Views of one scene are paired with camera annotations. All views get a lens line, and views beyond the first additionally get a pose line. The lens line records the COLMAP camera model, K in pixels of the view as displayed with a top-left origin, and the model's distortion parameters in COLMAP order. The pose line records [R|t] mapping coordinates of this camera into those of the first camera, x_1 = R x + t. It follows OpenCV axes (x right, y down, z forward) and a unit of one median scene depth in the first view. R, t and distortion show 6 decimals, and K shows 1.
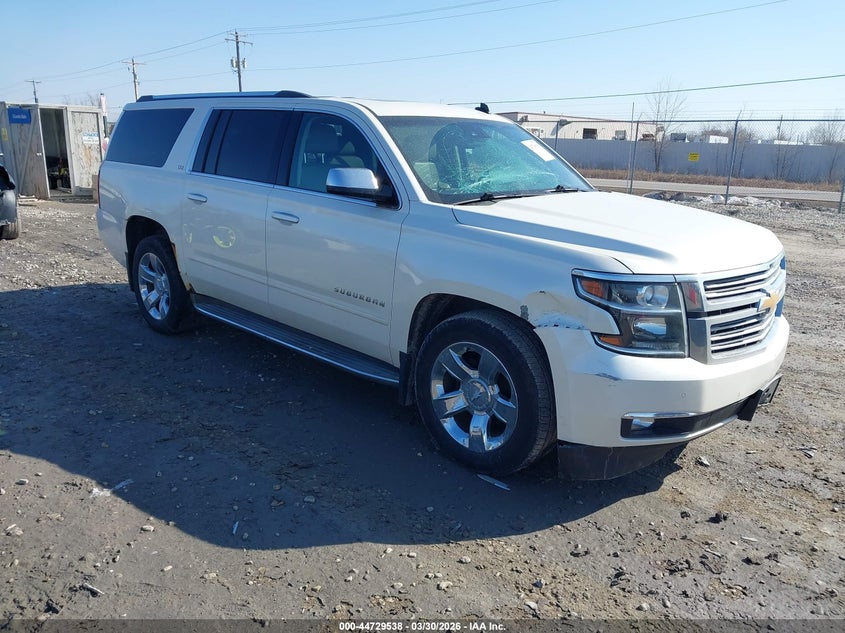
lens RADIAL K [[706.5, 0, 422.5], [0, 706.5, 316.5], [0, 0, 1]] dist [-0.100758, 0.001575]
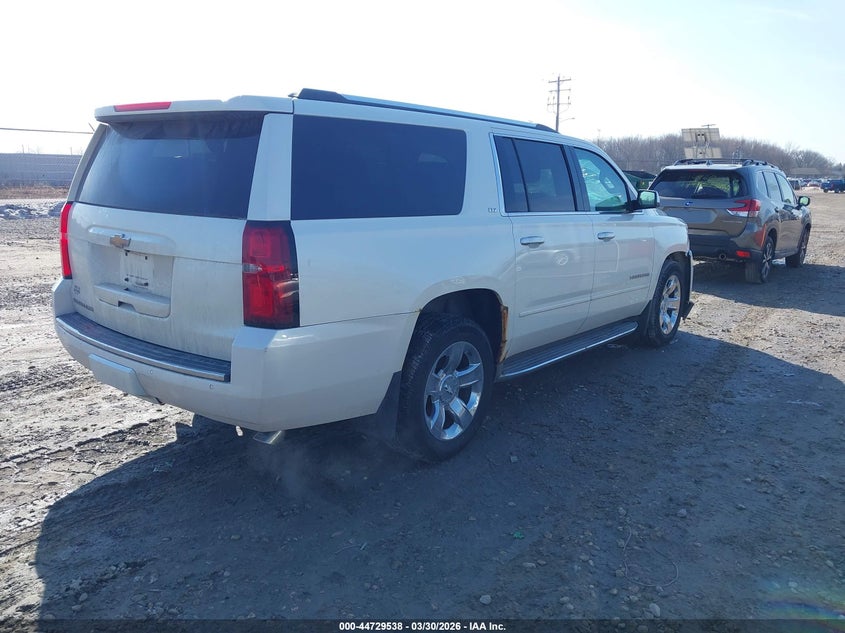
lens RADIAL K [[706.5, 0, 422.5], [0, 706.5, 316.5], [0, 0, 1]] dist [-0.100758, 0.001575]
pose [[-0.088400, -0.234018, 0.968205, -1.150169], [0.232142, 0.940405, 0.248494, -0.322382], [-0.968657, 0.246728, -0.028807, 1.157129]]
